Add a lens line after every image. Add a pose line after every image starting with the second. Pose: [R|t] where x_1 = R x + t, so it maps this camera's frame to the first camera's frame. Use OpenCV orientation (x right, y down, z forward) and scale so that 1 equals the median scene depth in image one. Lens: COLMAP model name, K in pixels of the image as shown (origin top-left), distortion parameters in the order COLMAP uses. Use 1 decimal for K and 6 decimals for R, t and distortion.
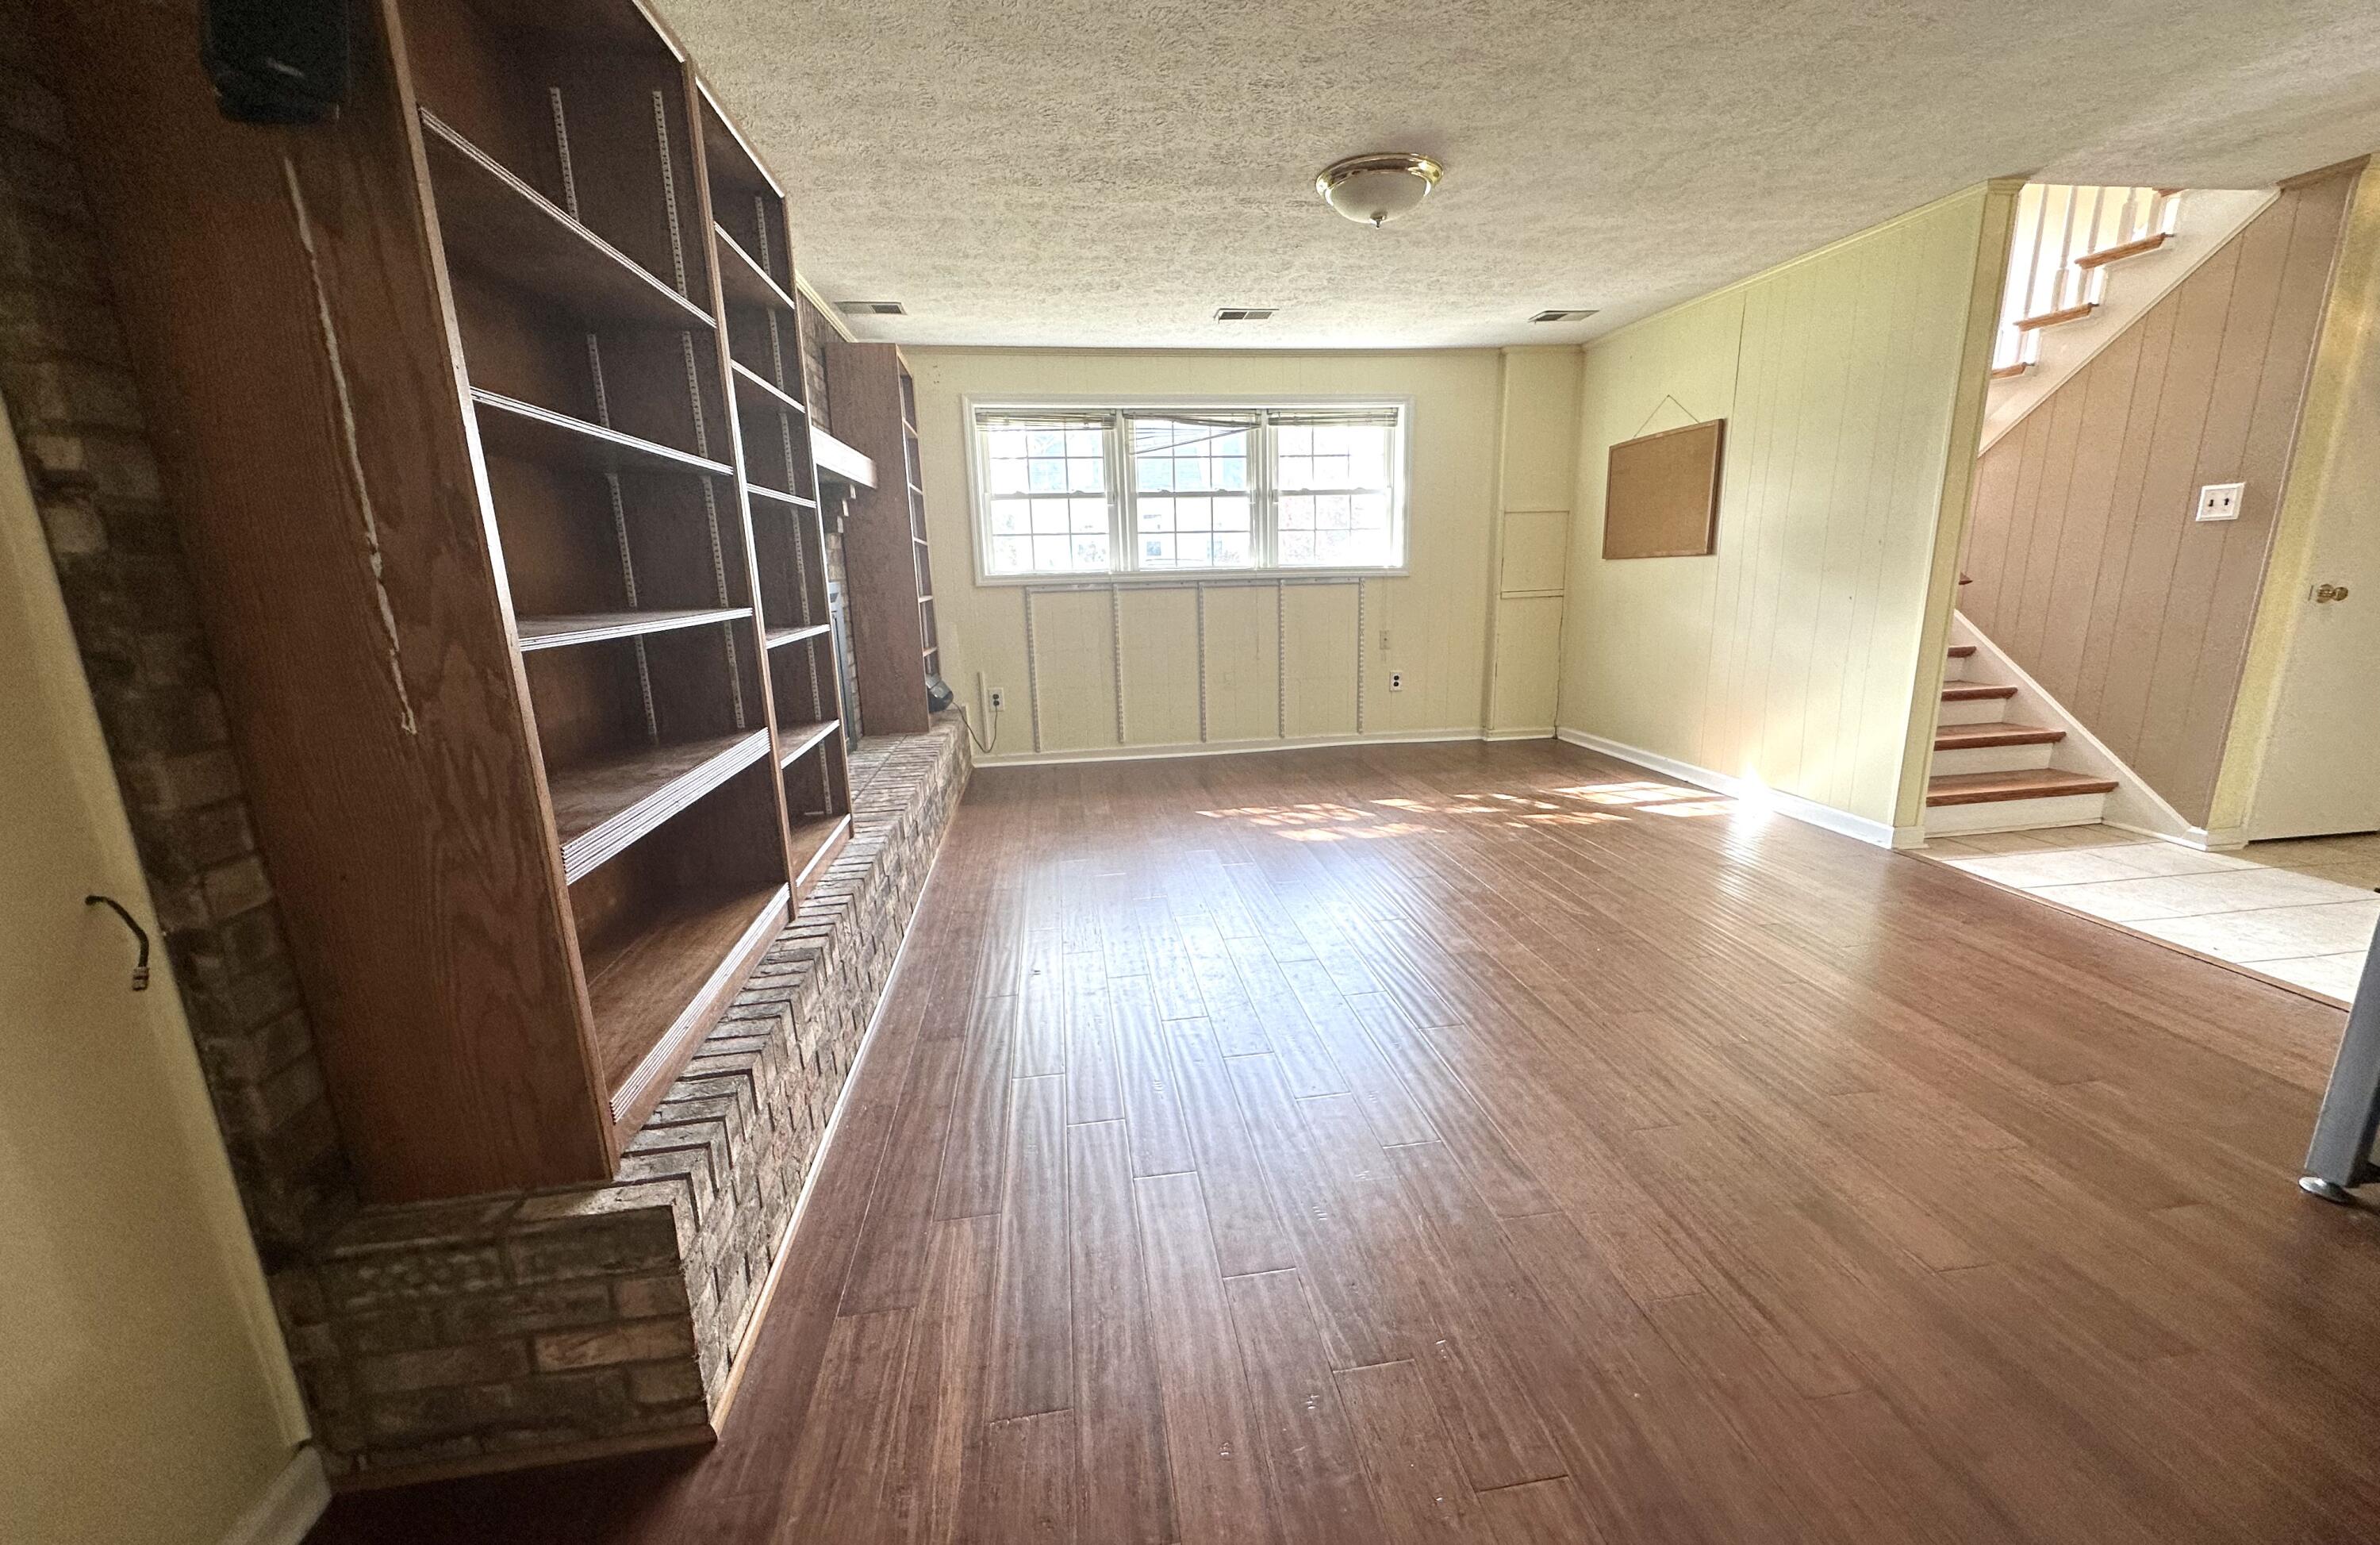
lens RADIAL K [[944.5, 0, 1200.5], [0, 944.5, 783.3], [0, 0, 1]] dist [-0.000778, -0.000146]
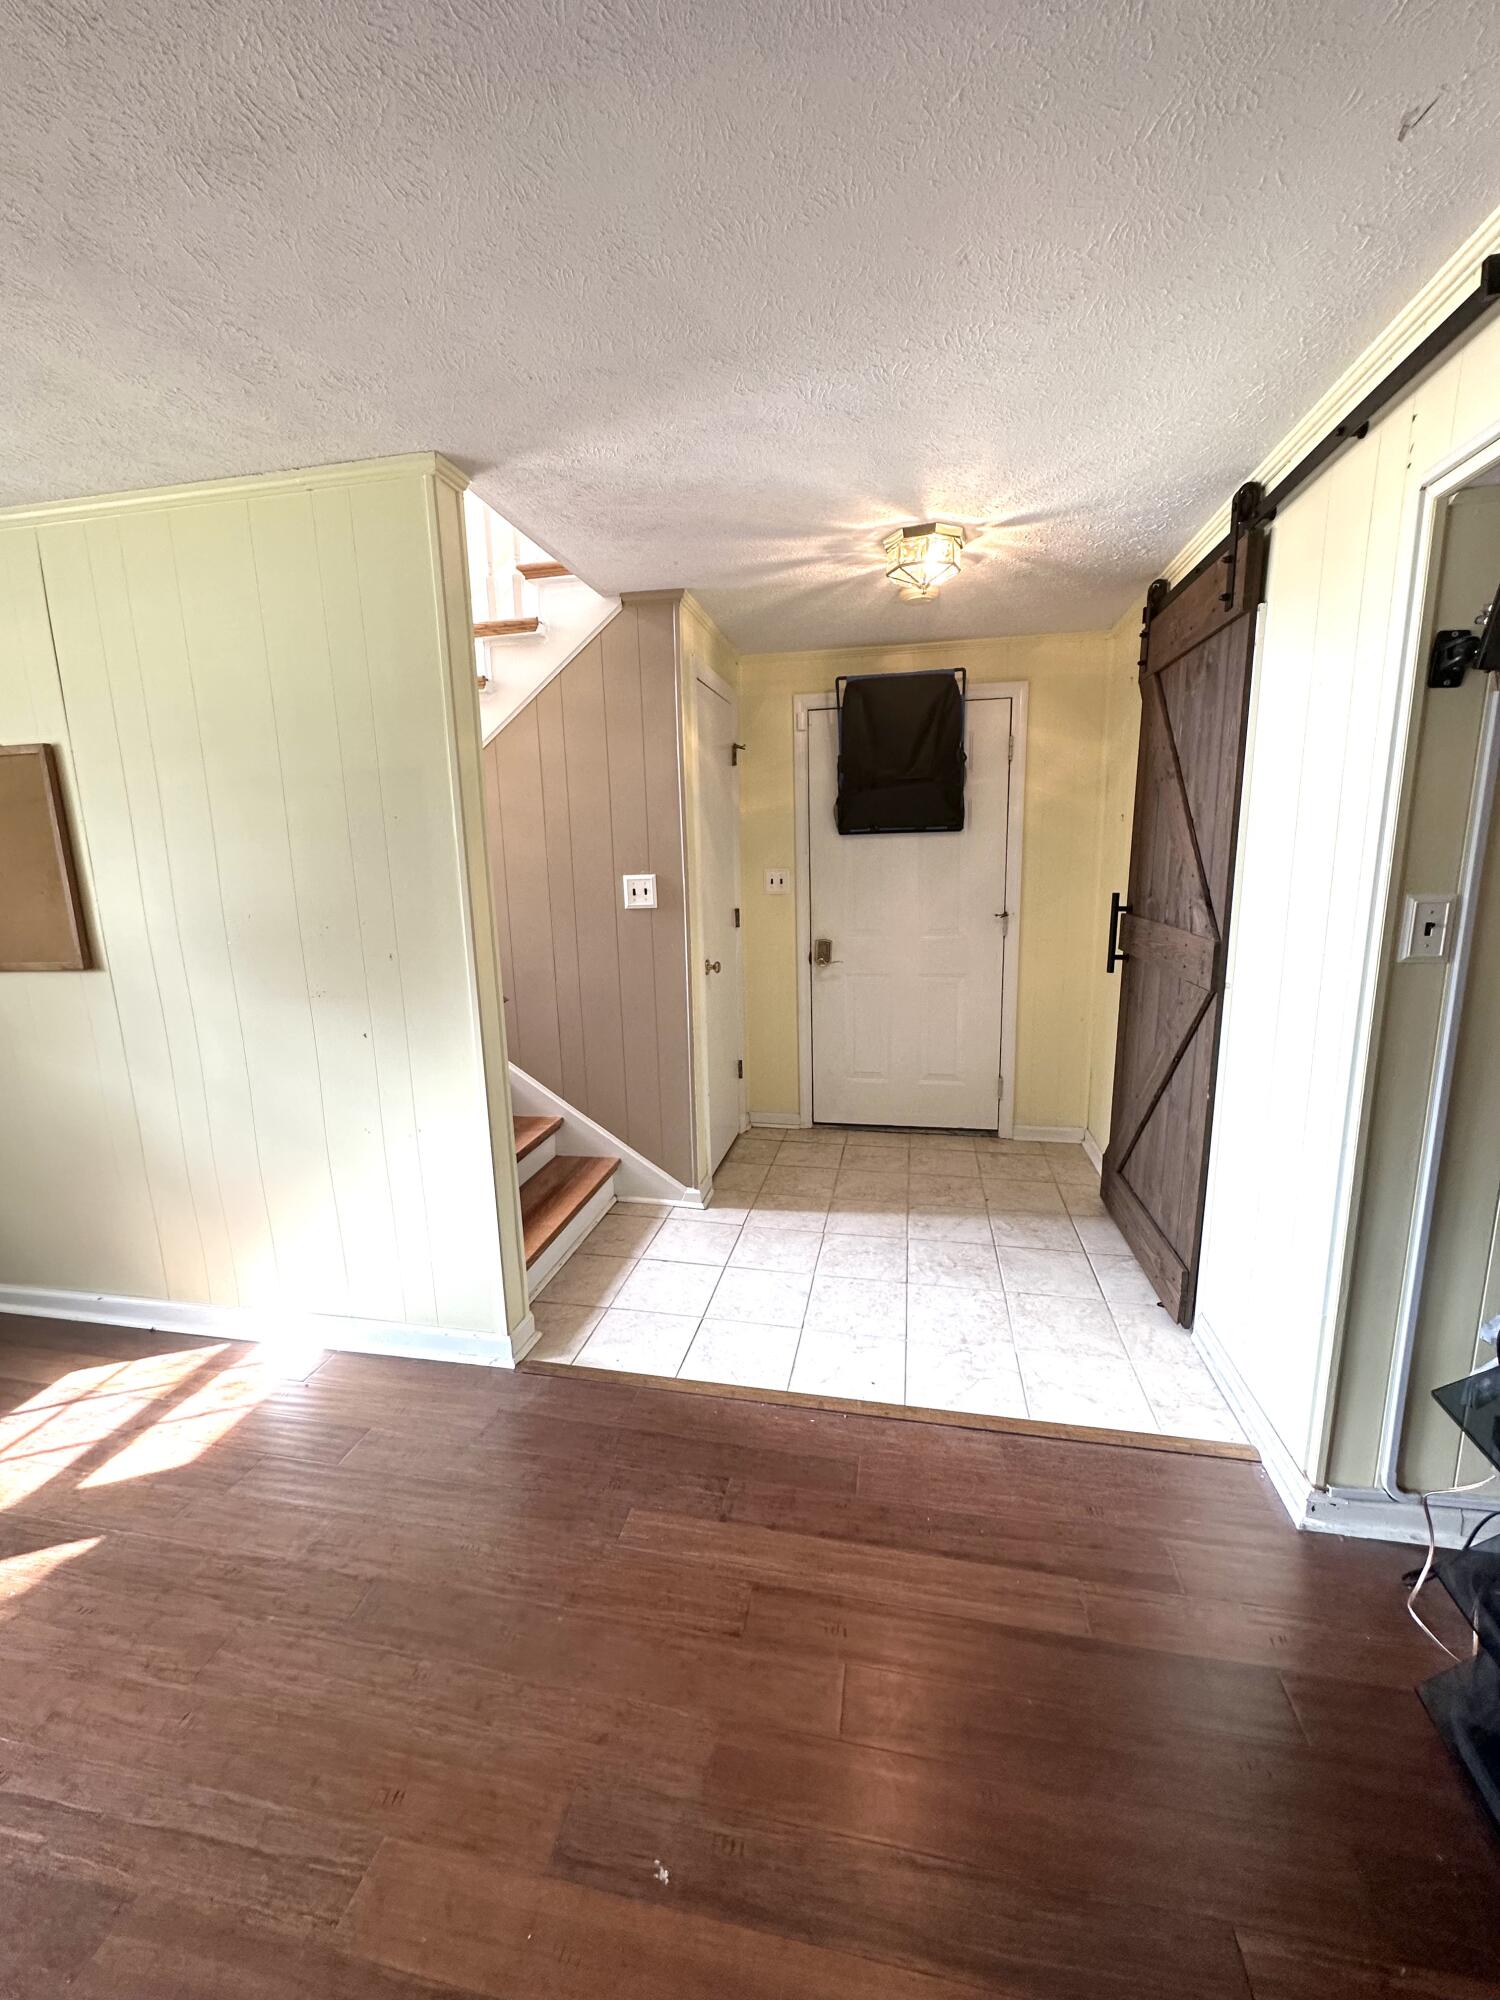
lens RADIAL K [[798.2, 0, 750.0], [0, 798.2, 1000.0], [0, 0, 1]] dist [-0.000891, -0.000204]
pose [[0.347361, -0.157429, 0.924422, 0.276402], [0.227524, 0.970499, 0.079782, -0.215925], [-0.909711, 0.182615, 0.372932, 0.560435]]
